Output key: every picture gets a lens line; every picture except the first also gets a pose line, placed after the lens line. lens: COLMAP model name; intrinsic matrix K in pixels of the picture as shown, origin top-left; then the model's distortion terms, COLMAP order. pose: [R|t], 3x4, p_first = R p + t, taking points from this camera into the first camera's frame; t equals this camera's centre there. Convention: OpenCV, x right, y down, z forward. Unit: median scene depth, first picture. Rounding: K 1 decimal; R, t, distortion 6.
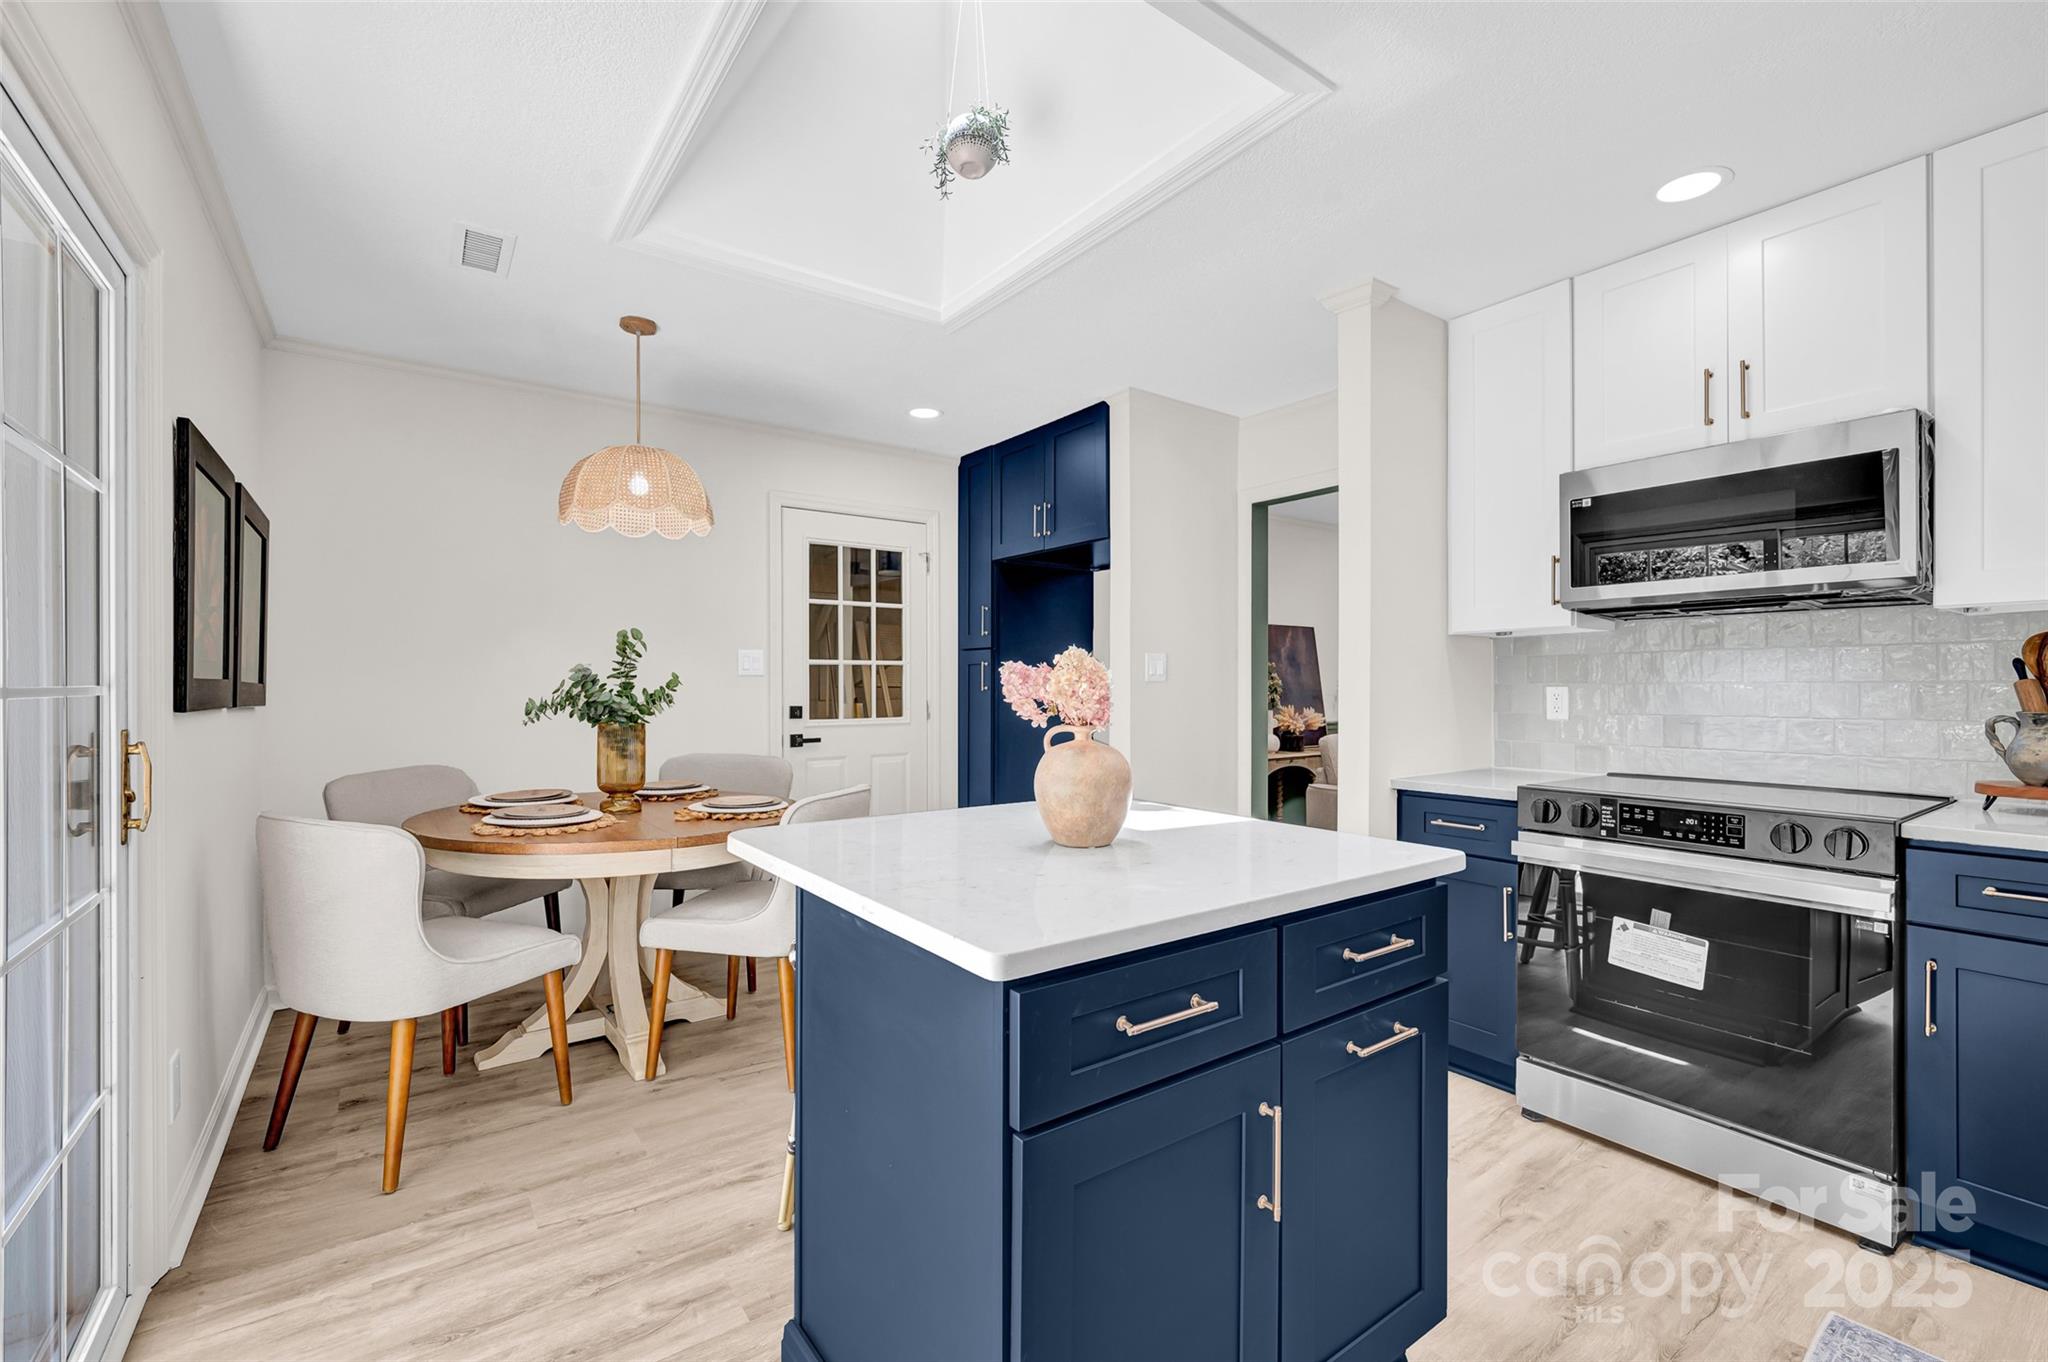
lens RADIAL K [[874.7, 0, 1022.9], [0, 874.7, 683.9], [0, 0, 1]] dist [0.000952, -0.000013]
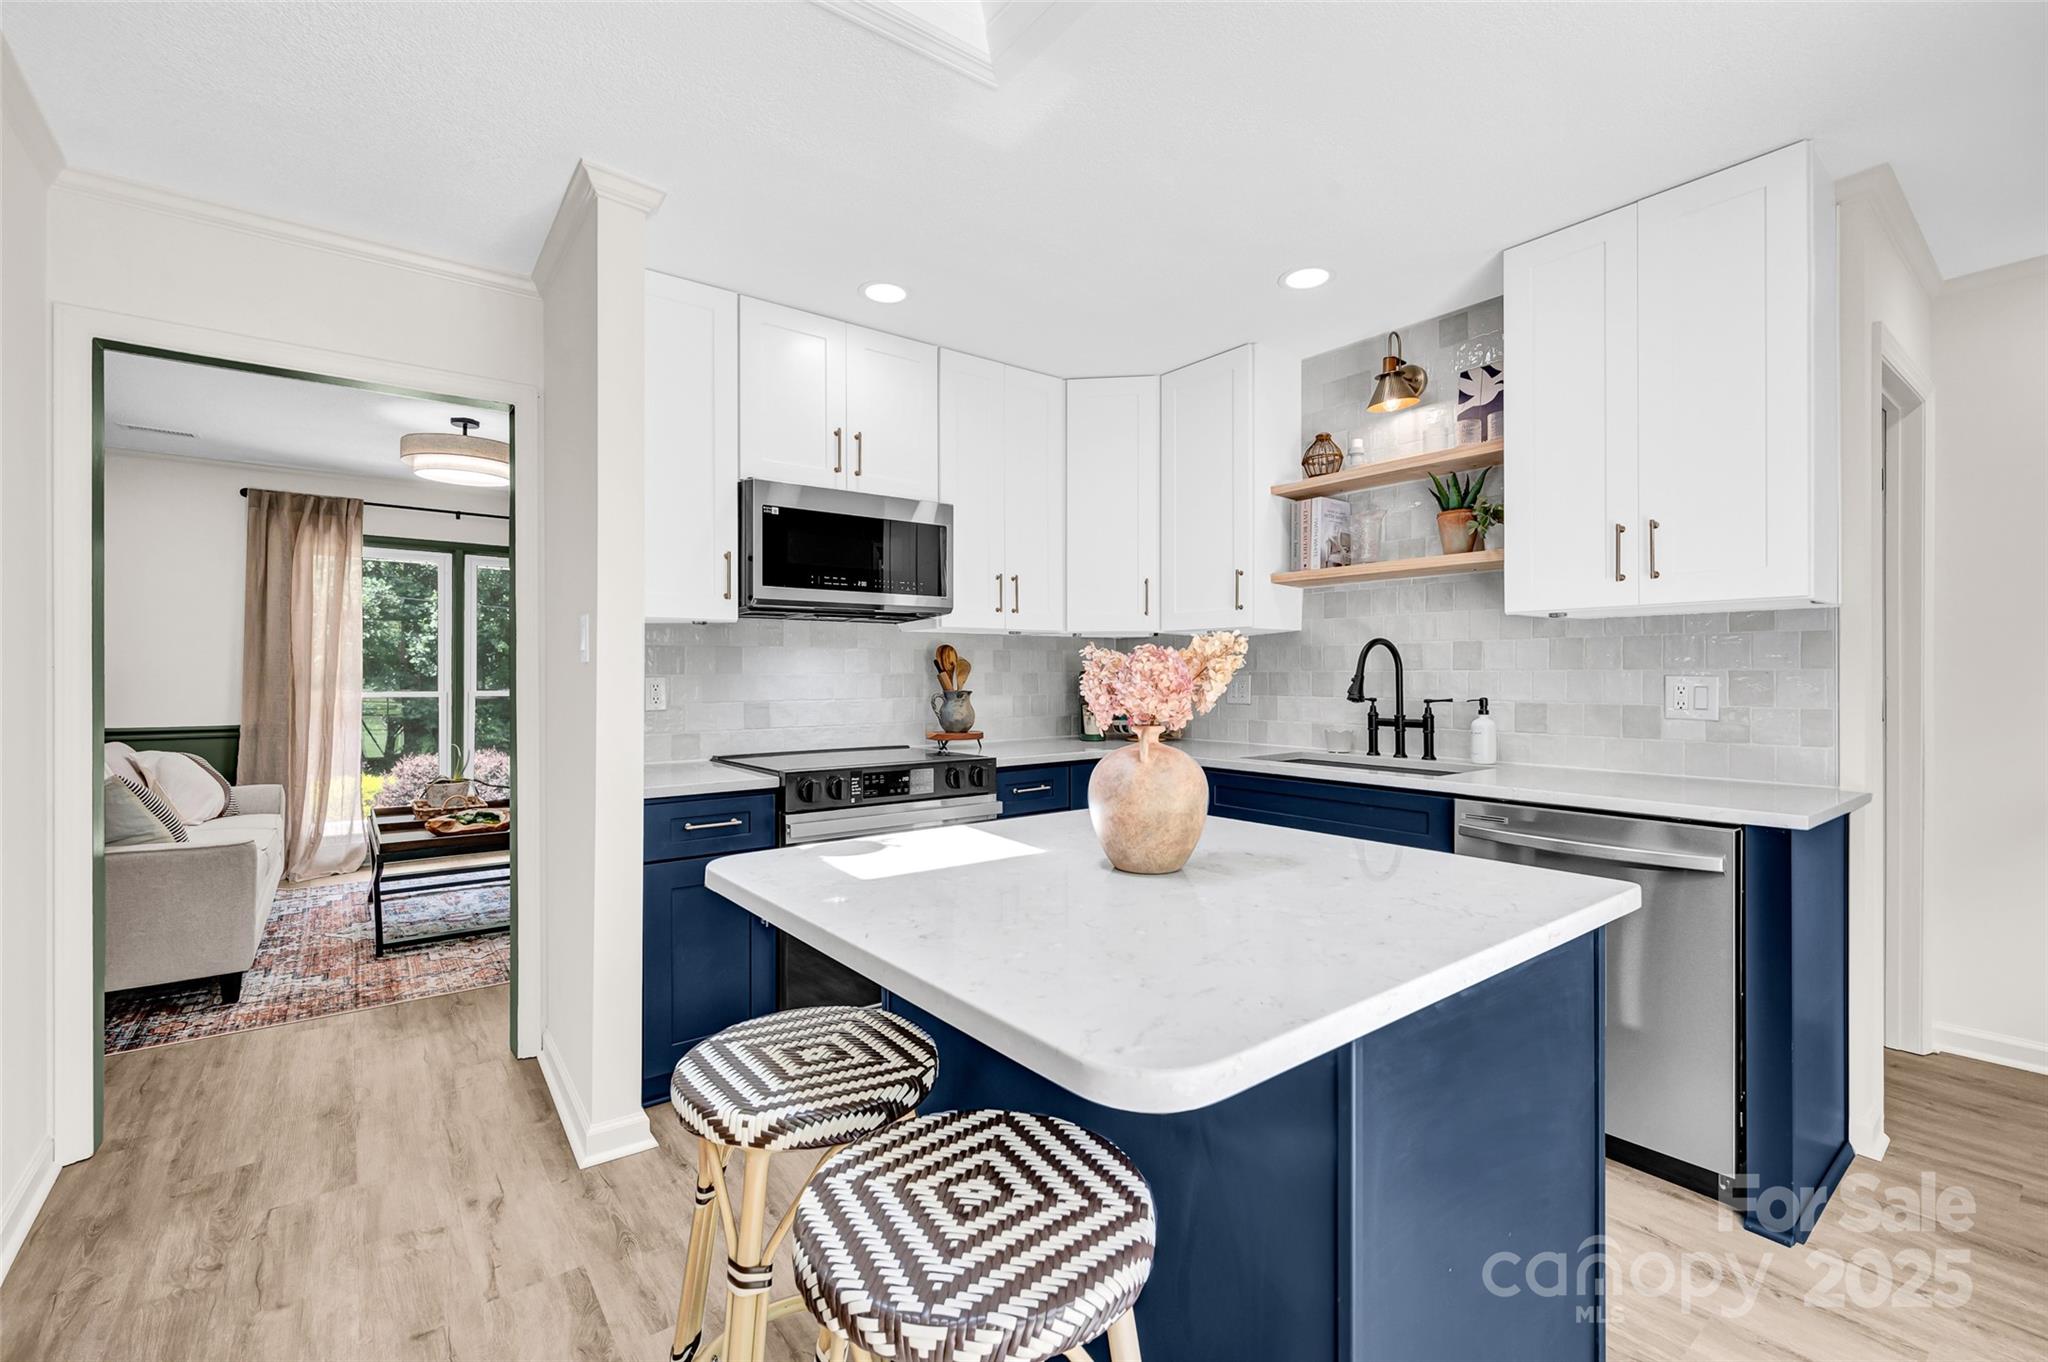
lens RADIAL K [[874.7, 0, 1024.1], [0, 874.7, 673.6], [0, 0, 1]] dist [0.000952, -0.000013]
pose [[-0.040524, -0.001959, 0.999177, -0.528832], [0.002813, 0.999994, 0.002074, -0.003389], [-0.999175, 0.002895, -0.040519, 0.816335]]
